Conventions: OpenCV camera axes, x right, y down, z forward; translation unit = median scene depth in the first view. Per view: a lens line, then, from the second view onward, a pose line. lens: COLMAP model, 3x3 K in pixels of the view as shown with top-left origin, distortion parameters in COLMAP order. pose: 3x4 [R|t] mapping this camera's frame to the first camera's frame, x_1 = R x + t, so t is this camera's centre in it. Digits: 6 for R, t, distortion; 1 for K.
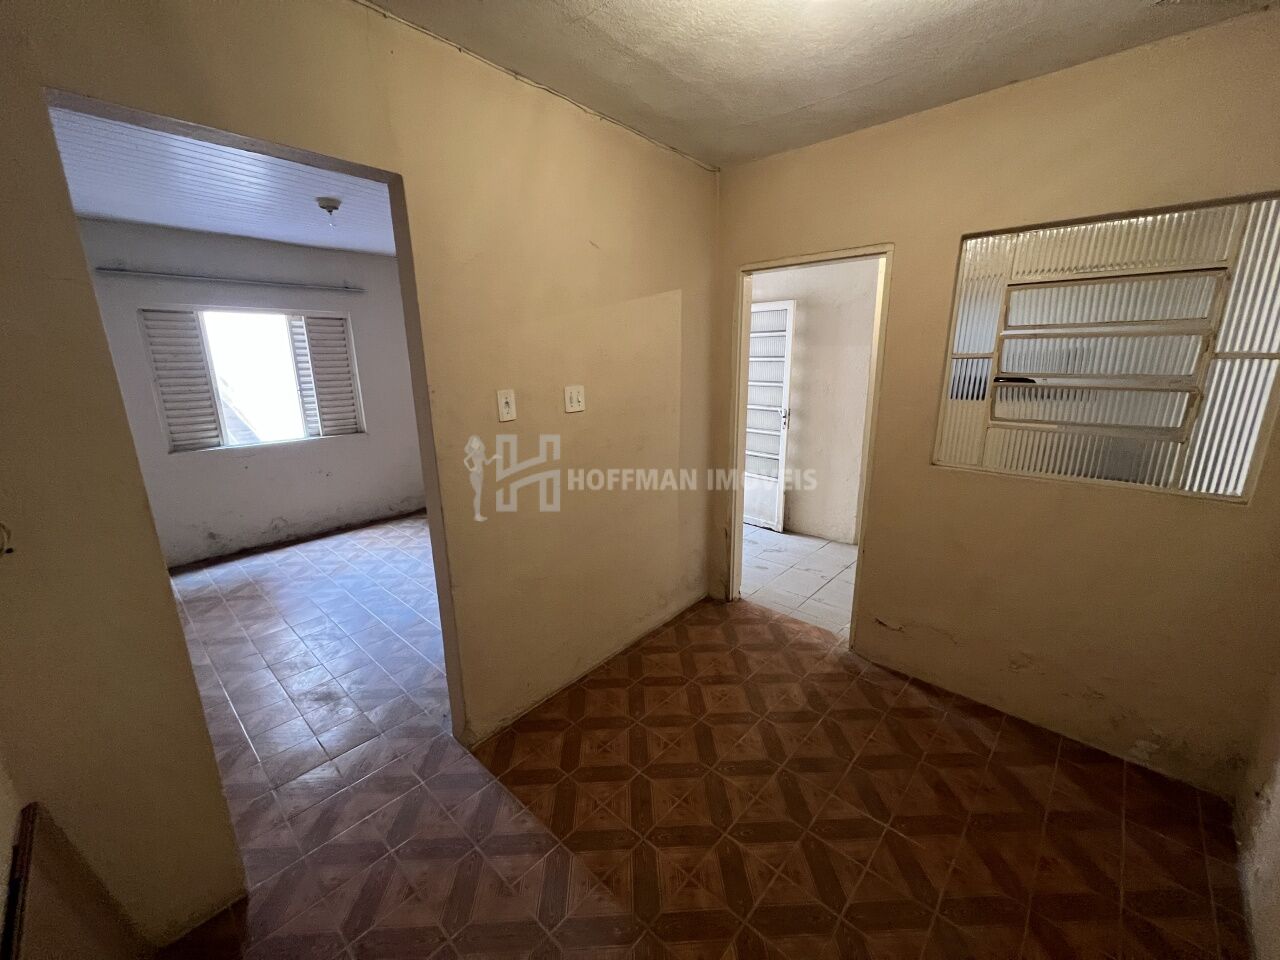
lens RADIAL K [[510.6, 0, 639.6], [0, 510.6, 481.9], [0, 0, 1]] dist [0.000901, -0.000071]
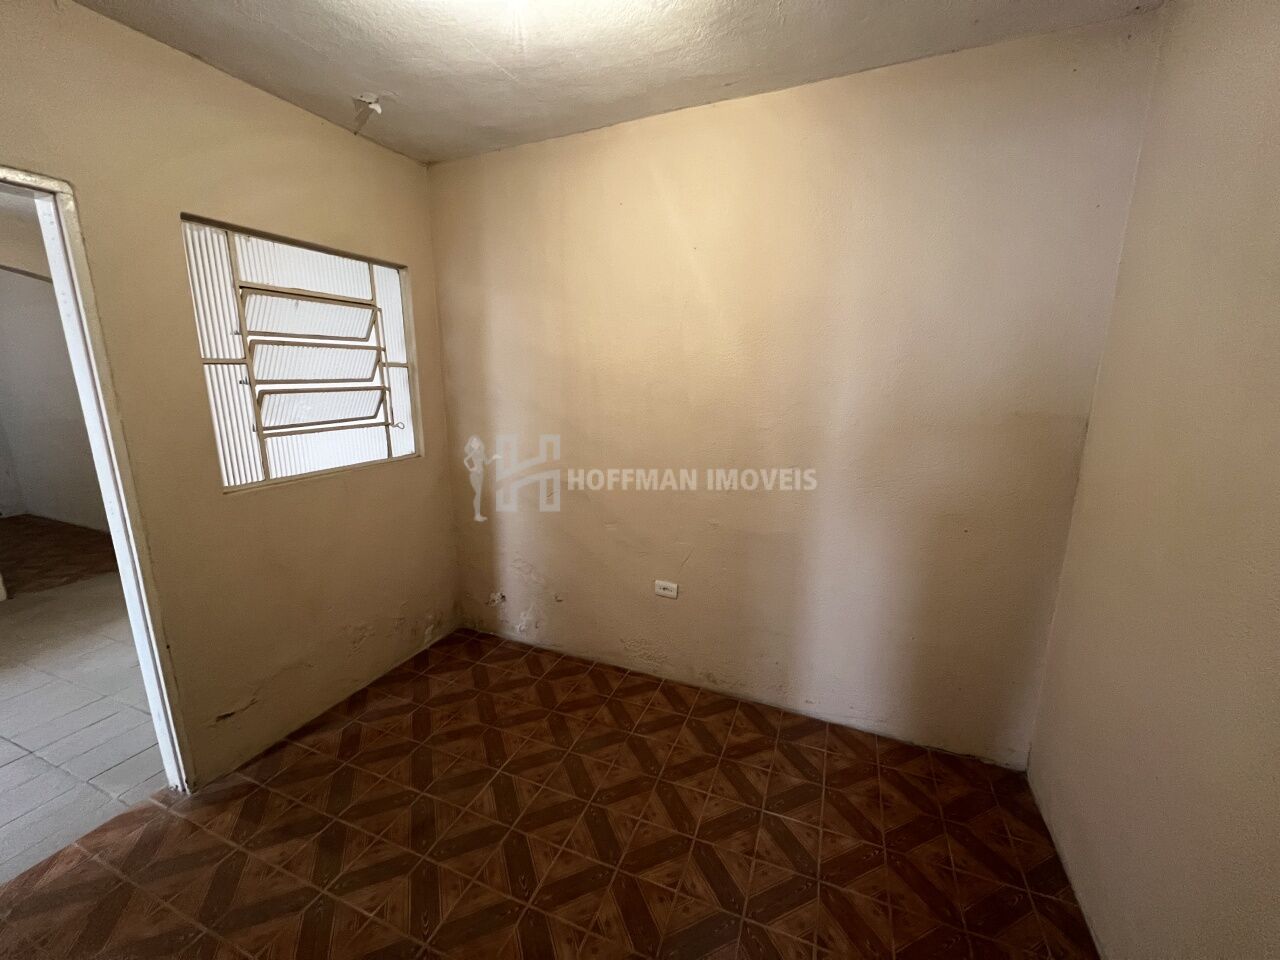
lens RADIAL K [[510.6, 0, 636.4], [0, 510.6, 482.9], [0, 0, 1]] dist [0.000901, -0.000071]
pose [[-0.359038, -0.186341, 0.914532, -0.463524], [0.224758, 0.933768, 0.278499, -0.148145], [-0.905856, 0.305540, -0.293377, 0.724015]]
